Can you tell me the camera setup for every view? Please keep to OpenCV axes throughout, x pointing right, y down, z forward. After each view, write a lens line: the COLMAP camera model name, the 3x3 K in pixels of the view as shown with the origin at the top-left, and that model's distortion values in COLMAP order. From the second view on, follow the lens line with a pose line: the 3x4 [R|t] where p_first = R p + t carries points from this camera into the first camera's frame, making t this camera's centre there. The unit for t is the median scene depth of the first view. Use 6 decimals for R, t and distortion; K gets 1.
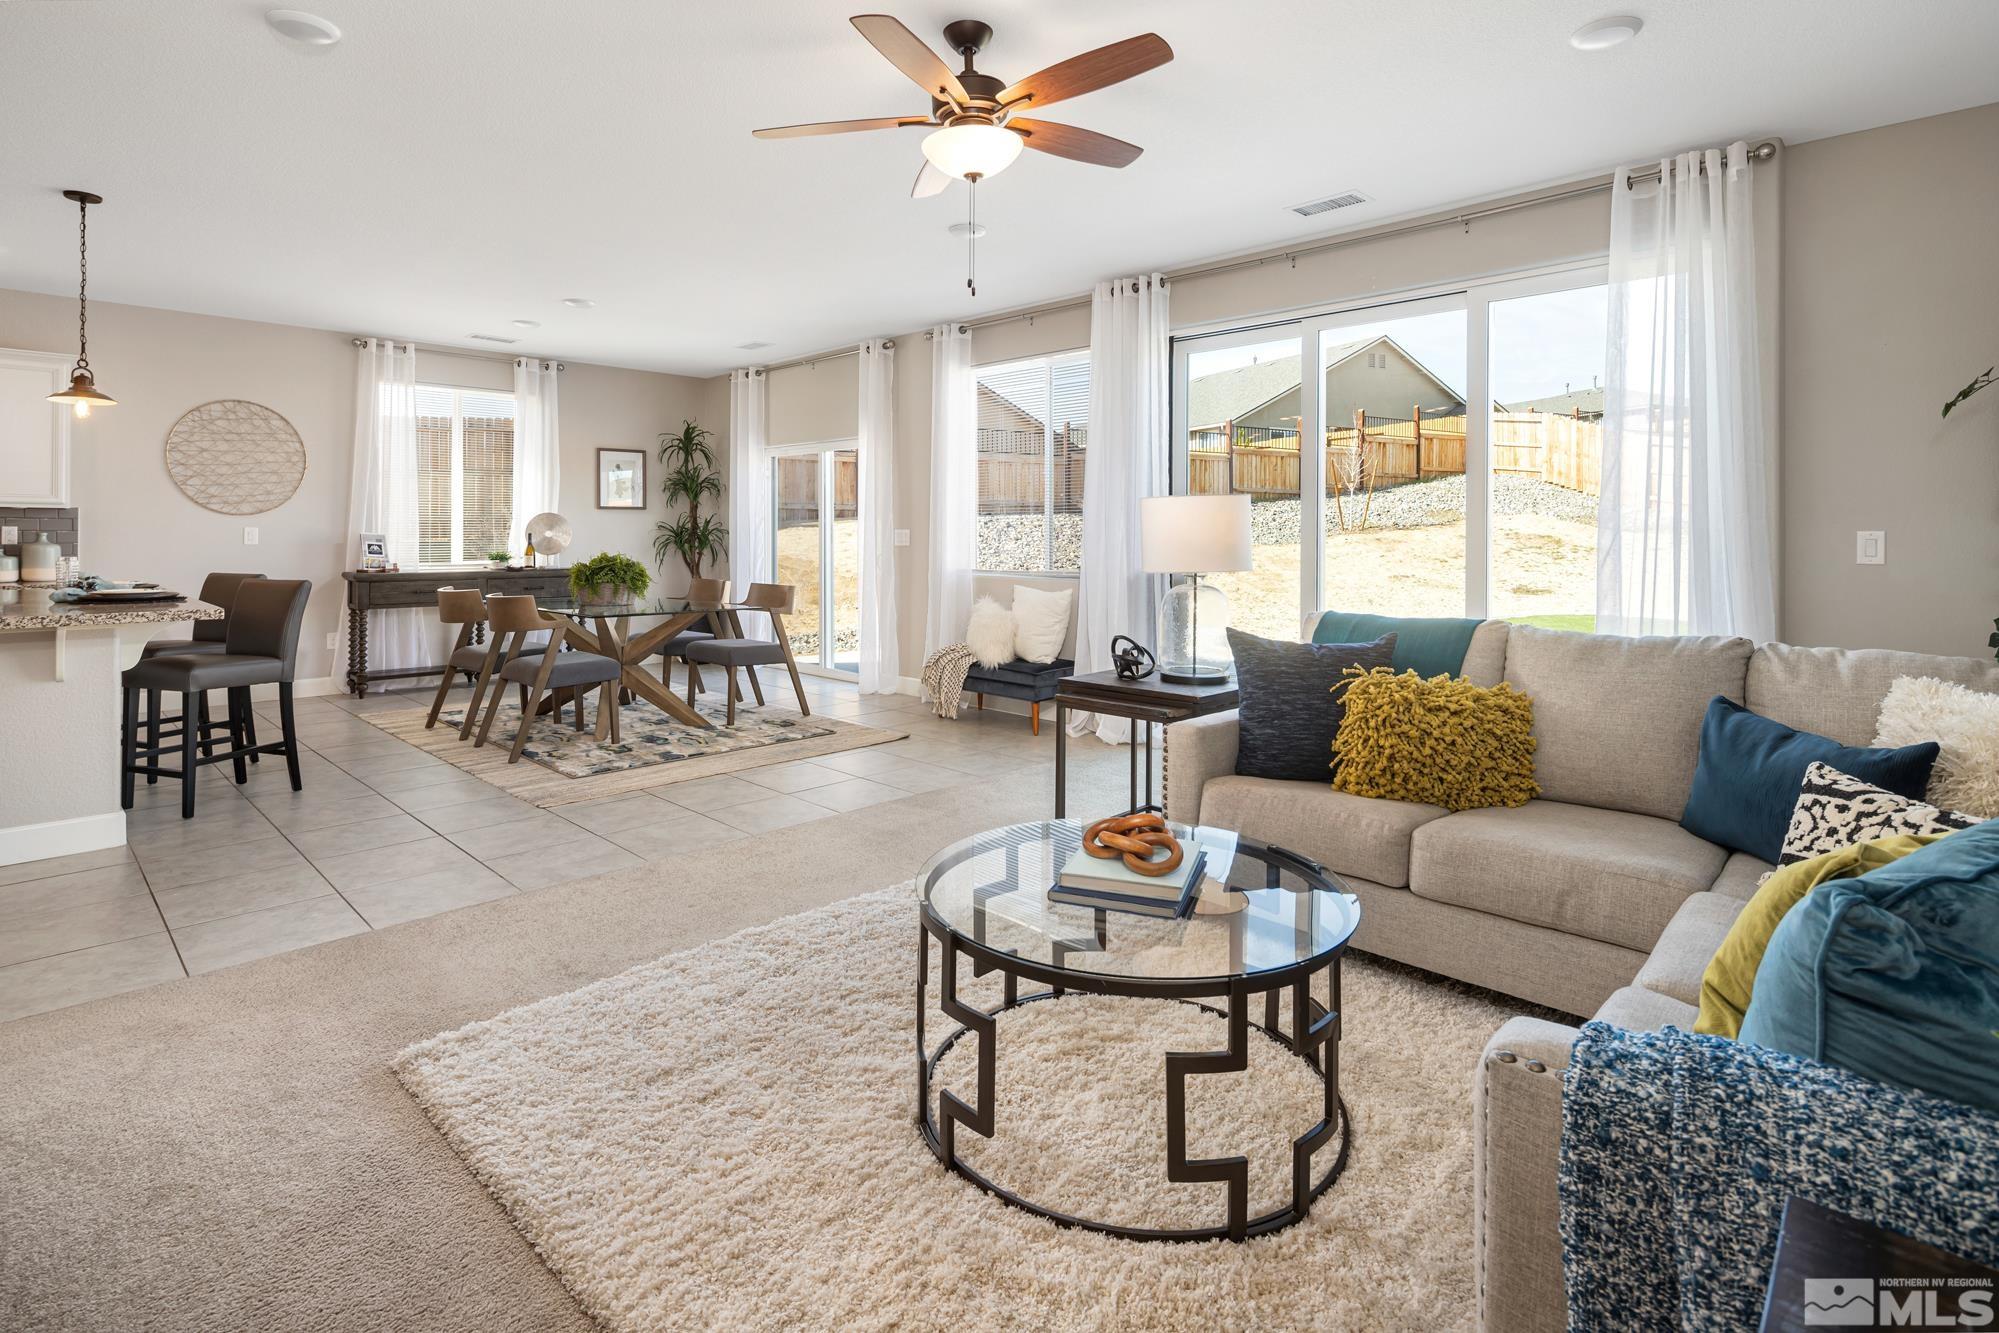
lens RADIAL K [[962.2, 0, 998.4], [0, 962.2, 538.3], [0, 0, 1]] dist [-0.000890, -0.001533]
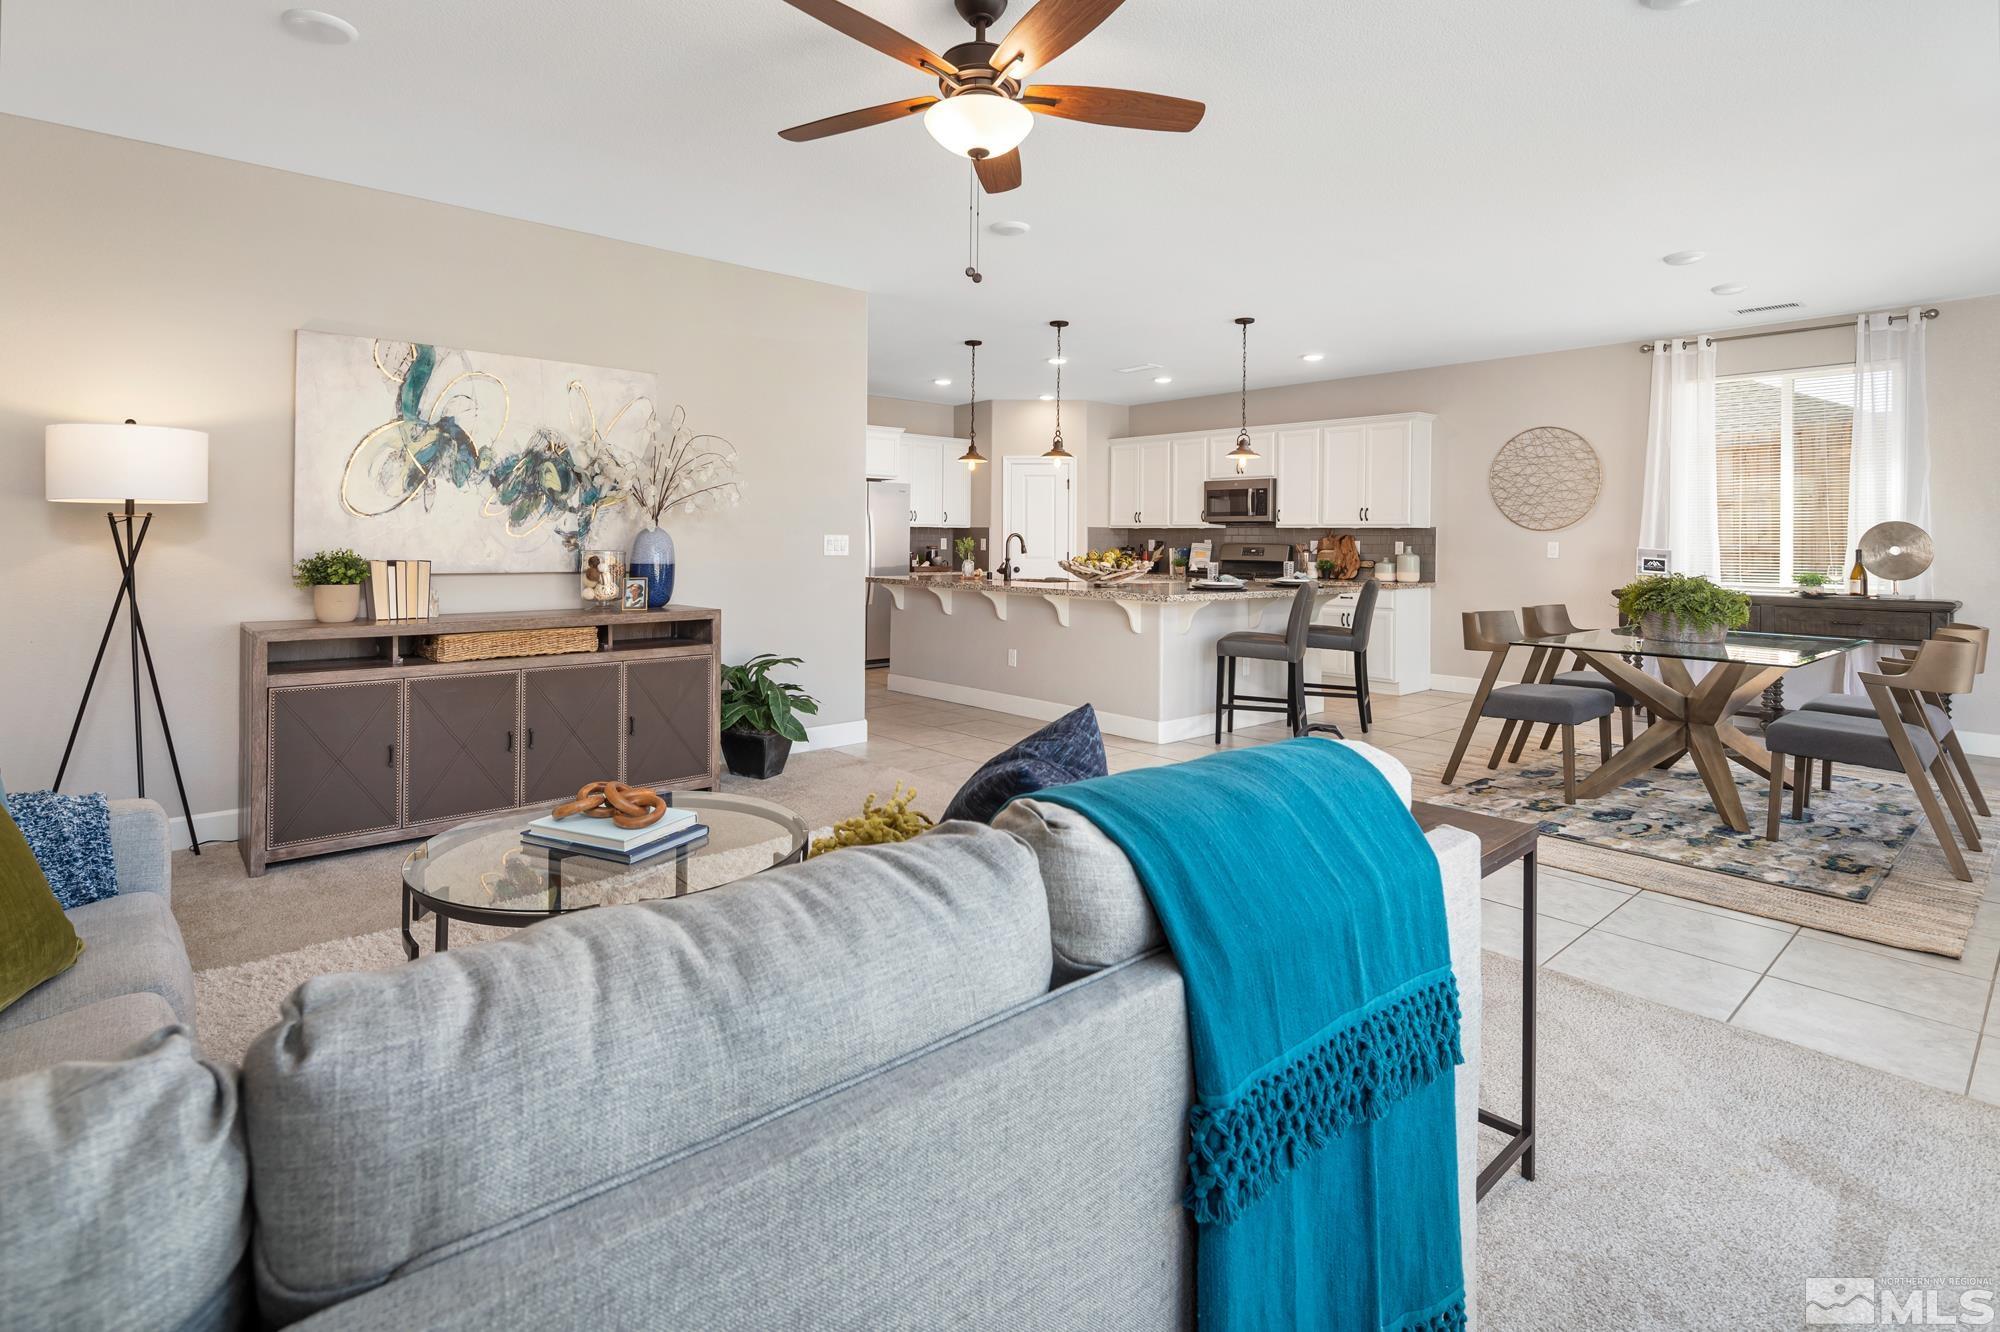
lens RADIAL K [[980.9, 0, 1011.9], [0, 980.9, 585.9], [0, 0, 1]] dist [0.000796, -0.000137]
pose [[-0.075988, 0.044154, -0.996131, 0.355980], [-0.013798, 0.998877, 0.045328, -0.003148], [0.997013, 0.017189, -0.075294, 0.434139]]
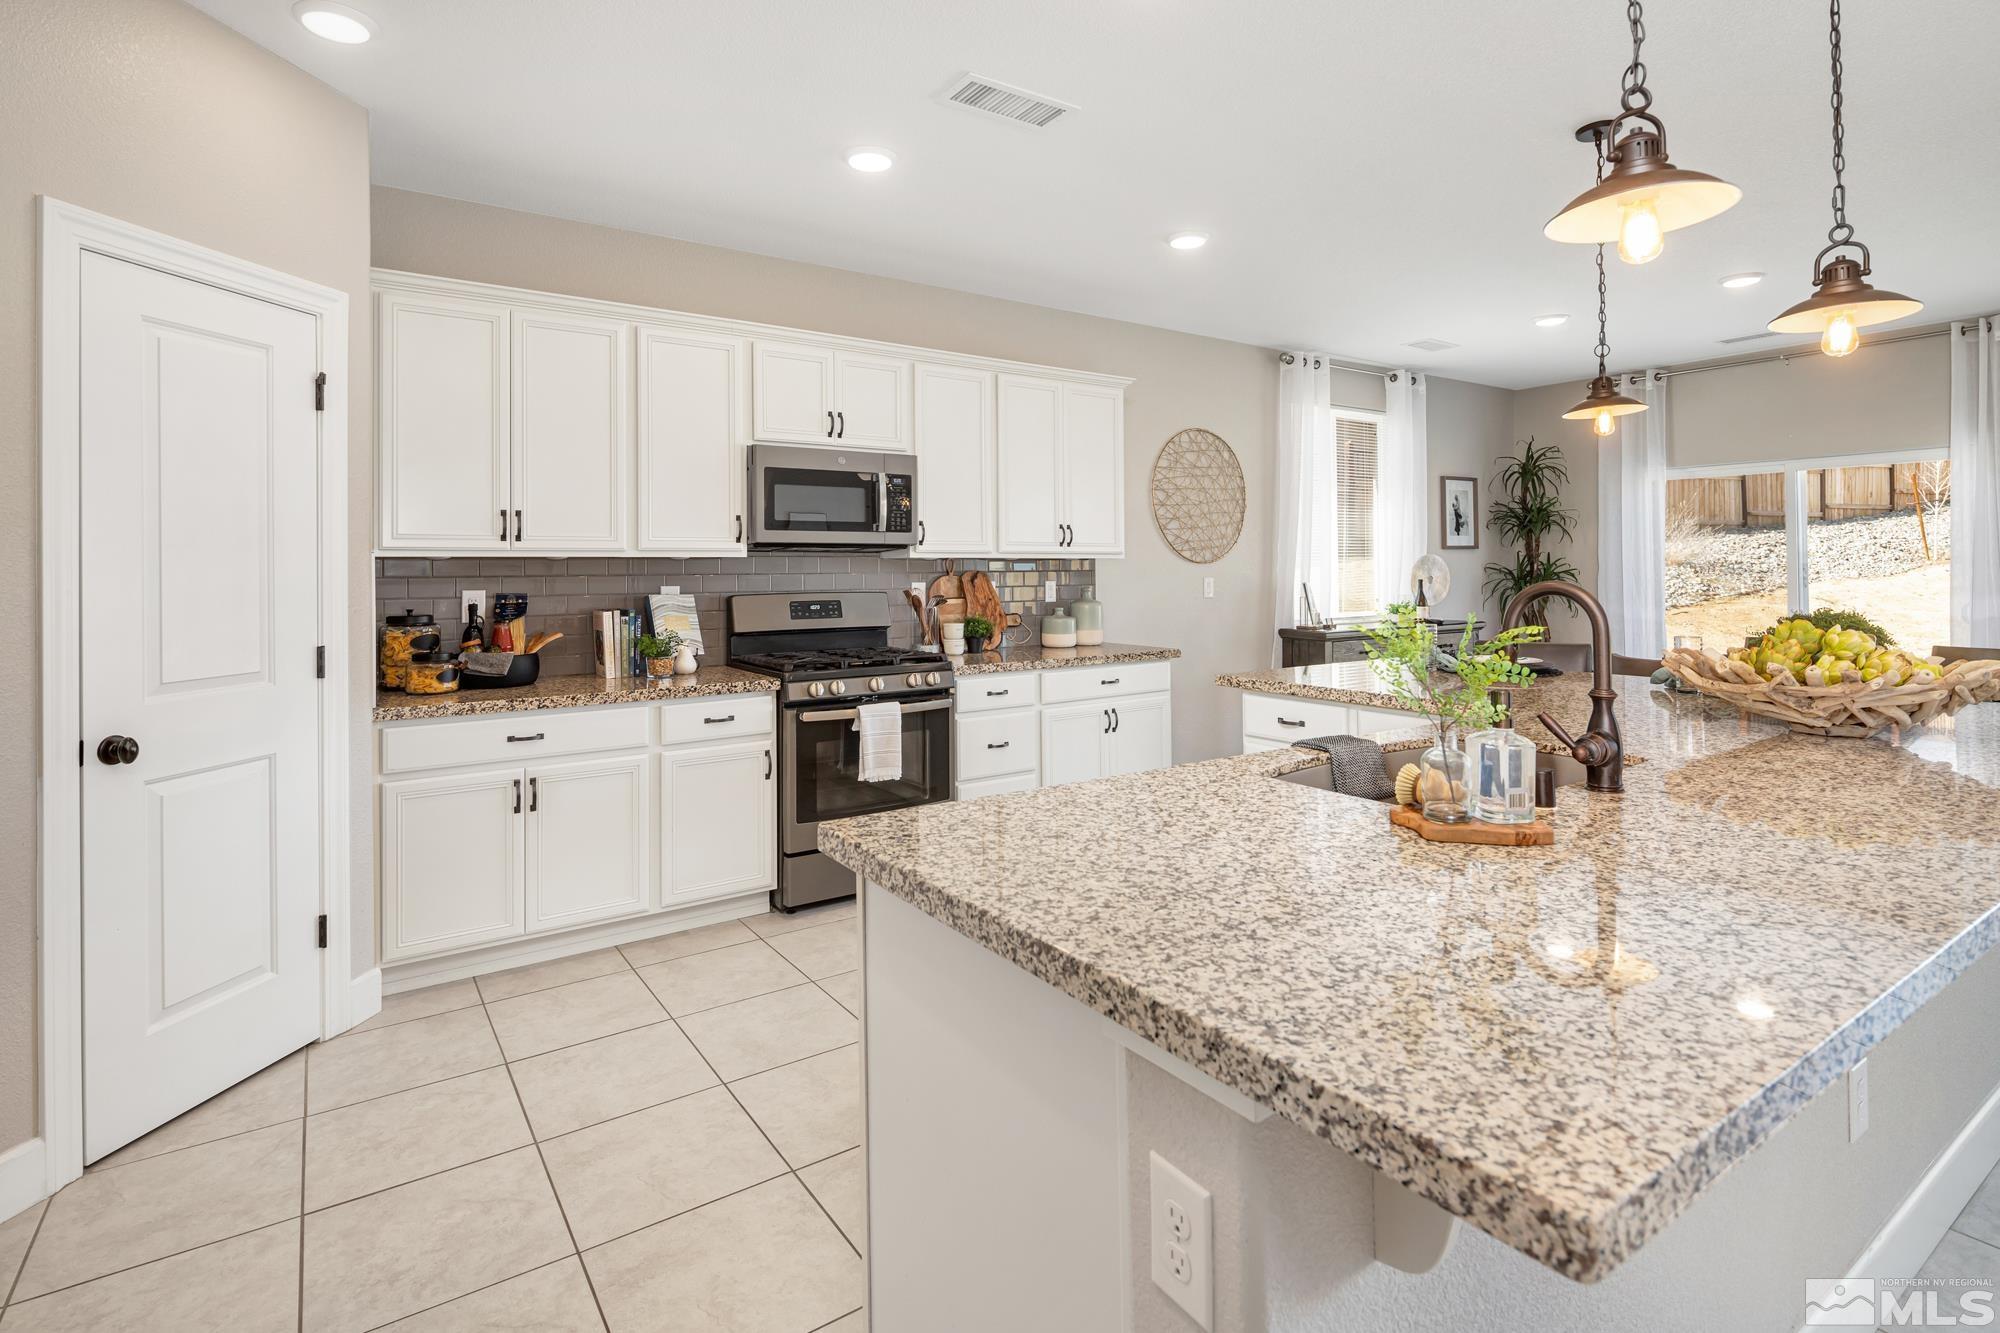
lens RADIAL K [[977.5, 0, 994.9], [0, 977.5, 563.4], [0, 0, 1]] dist [-0.000980, 0.000162]
pose [[0.977839, -0.012935, -0.208958, -0.720328], [0.009984, 0.999835, -0.015171, -0.011531], [0.209120, 0.012749, 0.977807, 0.103165]]
